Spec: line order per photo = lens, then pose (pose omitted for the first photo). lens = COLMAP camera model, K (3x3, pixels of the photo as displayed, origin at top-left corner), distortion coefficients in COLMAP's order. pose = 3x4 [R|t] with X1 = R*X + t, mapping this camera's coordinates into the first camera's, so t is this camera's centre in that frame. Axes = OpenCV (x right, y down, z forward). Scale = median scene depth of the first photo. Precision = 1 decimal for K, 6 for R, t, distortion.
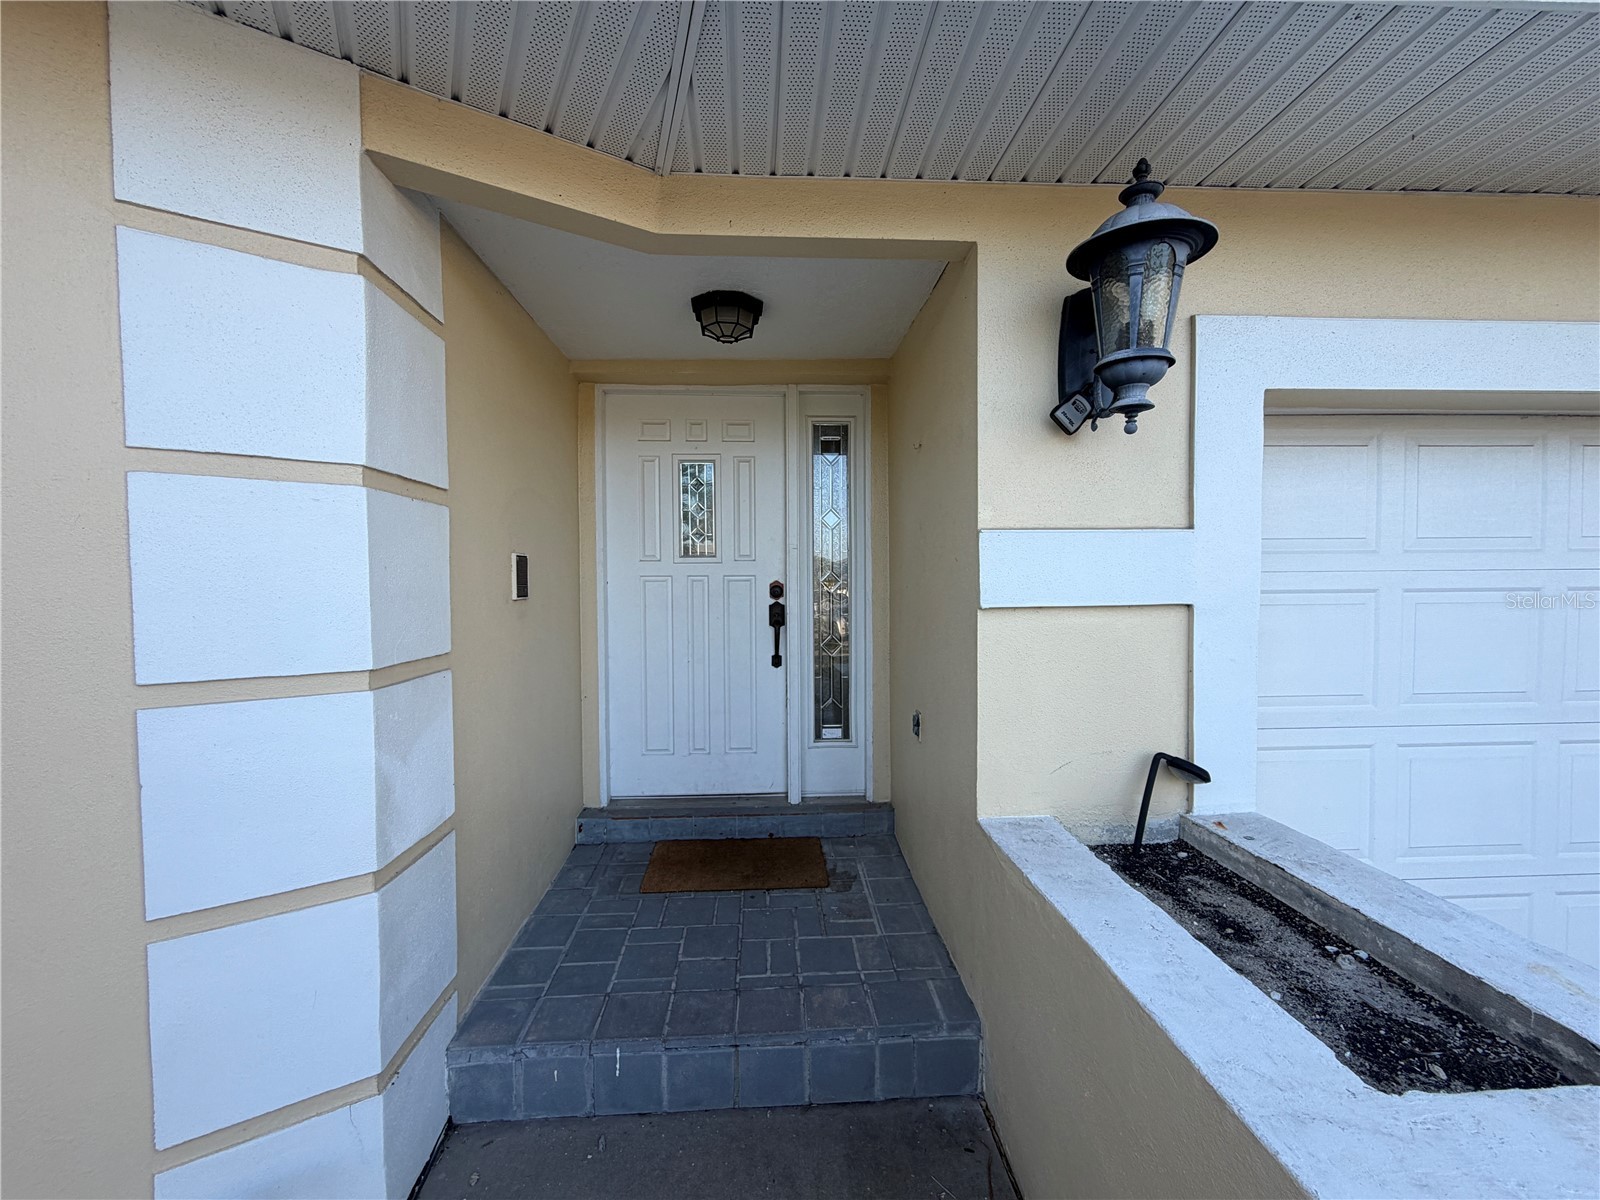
lens RADIAL K [[641.3, 0, 796.4], [0, 641.3, 600.3], [0, 0, 1]] dist [0.001402, 0.000234]
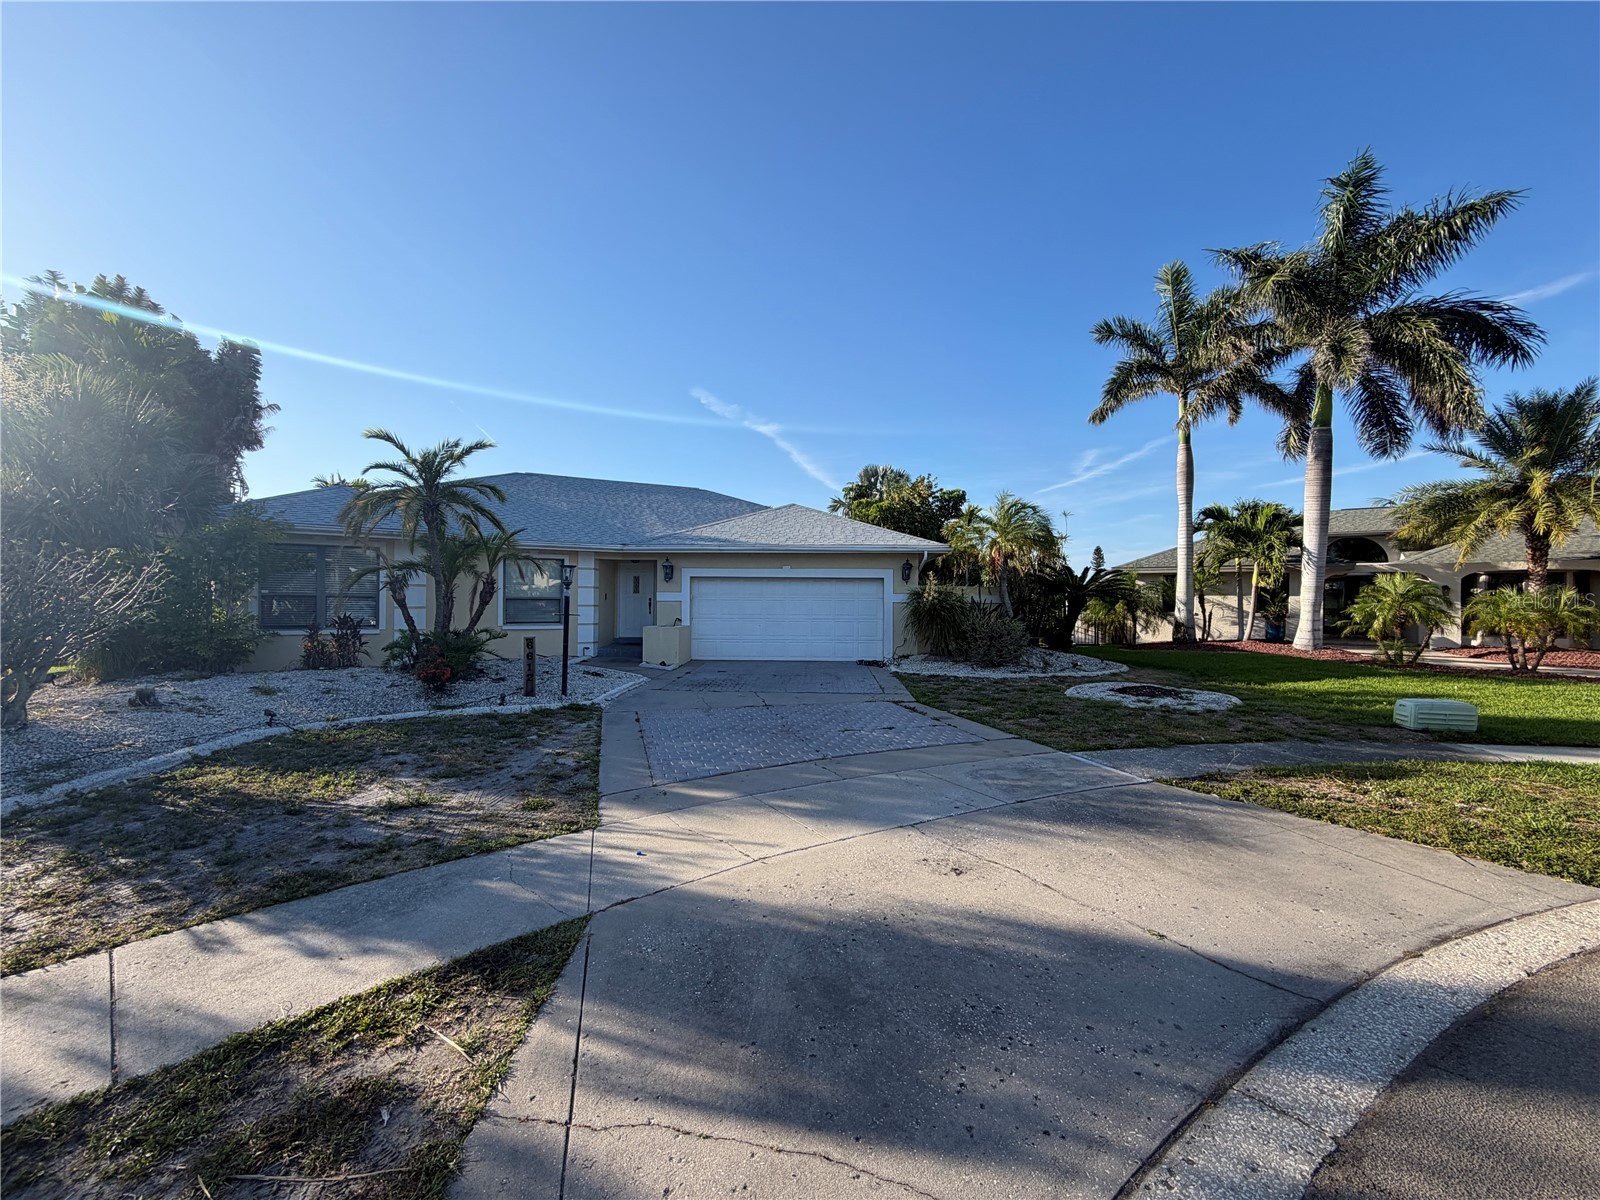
lens RADIAL K [[641.3, 0, 796.4], [0, 641.3, 600.3], [0, 0, 1]] dist [0.001402, 0.000234]
pose [[0.997913, 0.009666, -0.063838, 1.577283], [-0.011760, 0.999402, -0.032508, 0.154097], [0.063486, 0.033191, 0.997431, -4.398401]]
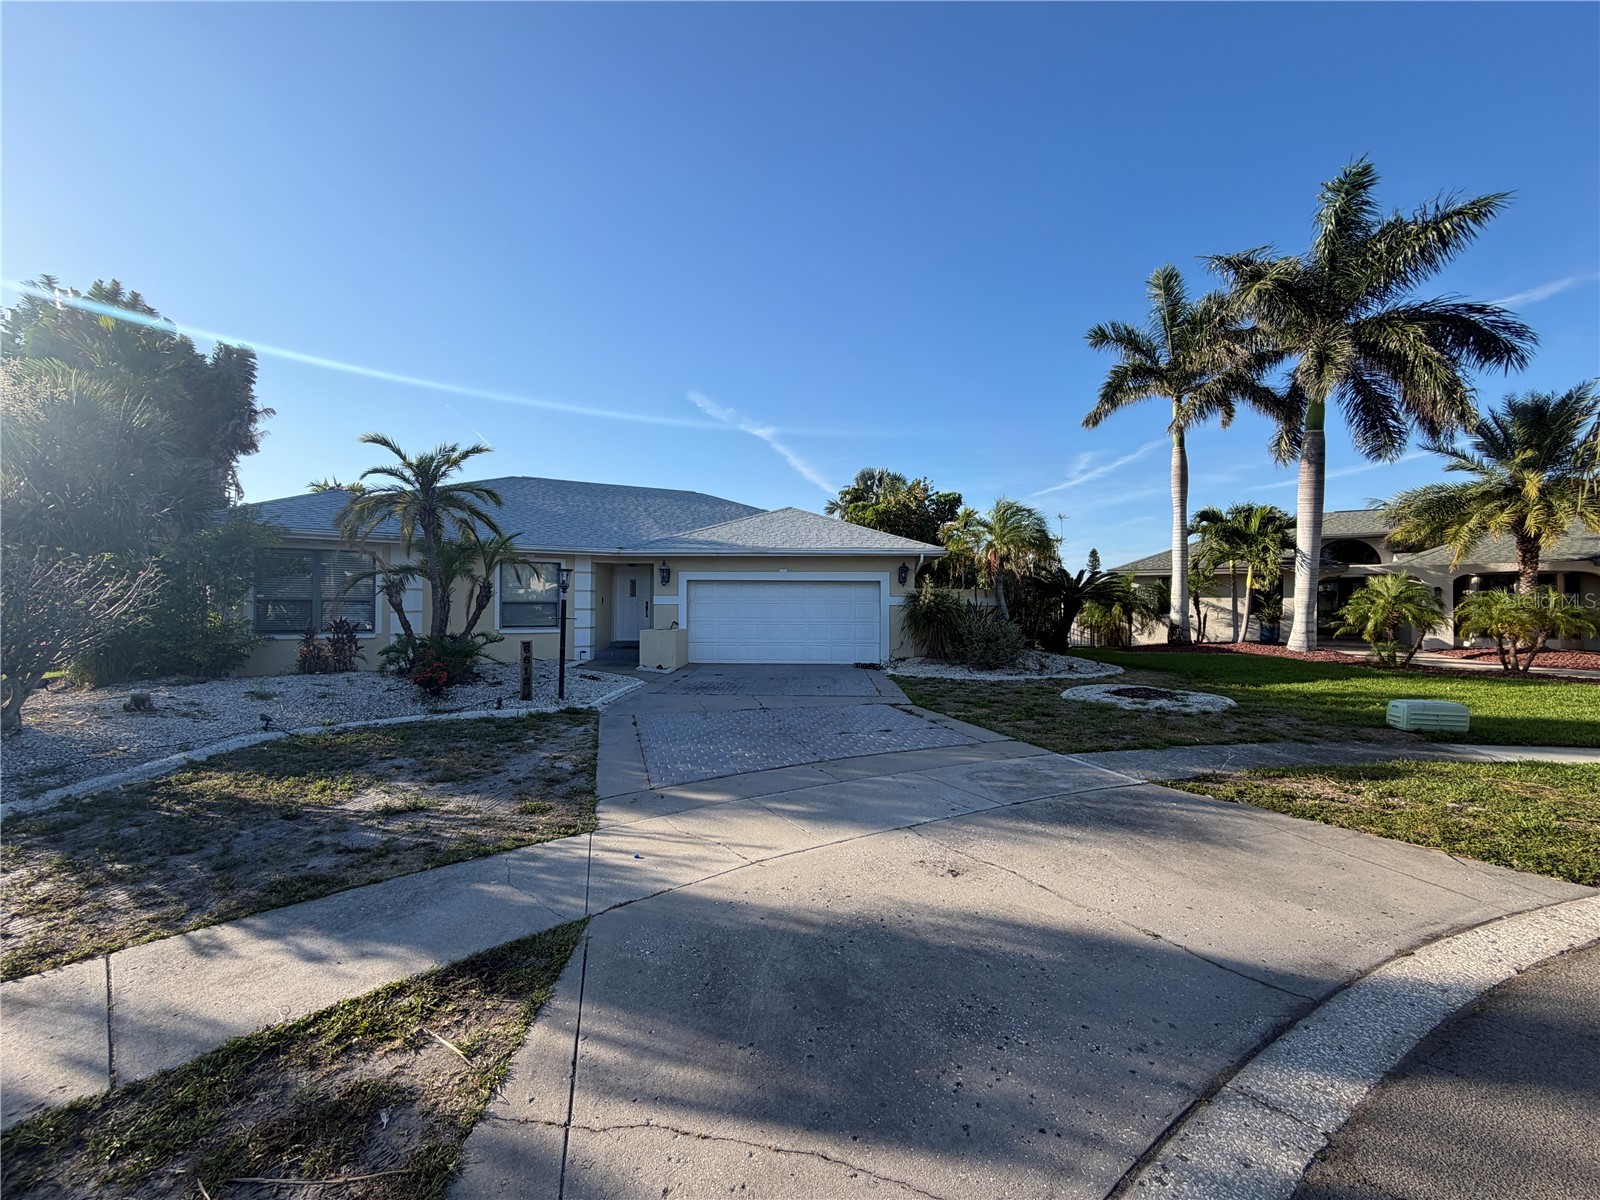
lens RADIAL K [[641.3, 0, 796.4], [0, 641.3, 600.3], [0, 0, 1]] dist [0.001402, 0.000234]
pose [[0.998242, 0.006873, -0.058877, 1.577970], [-0.009083, 0.999261, -0.037359, 0.153999], [0.058577, 0.037828, 0.997566, -4.406097]]
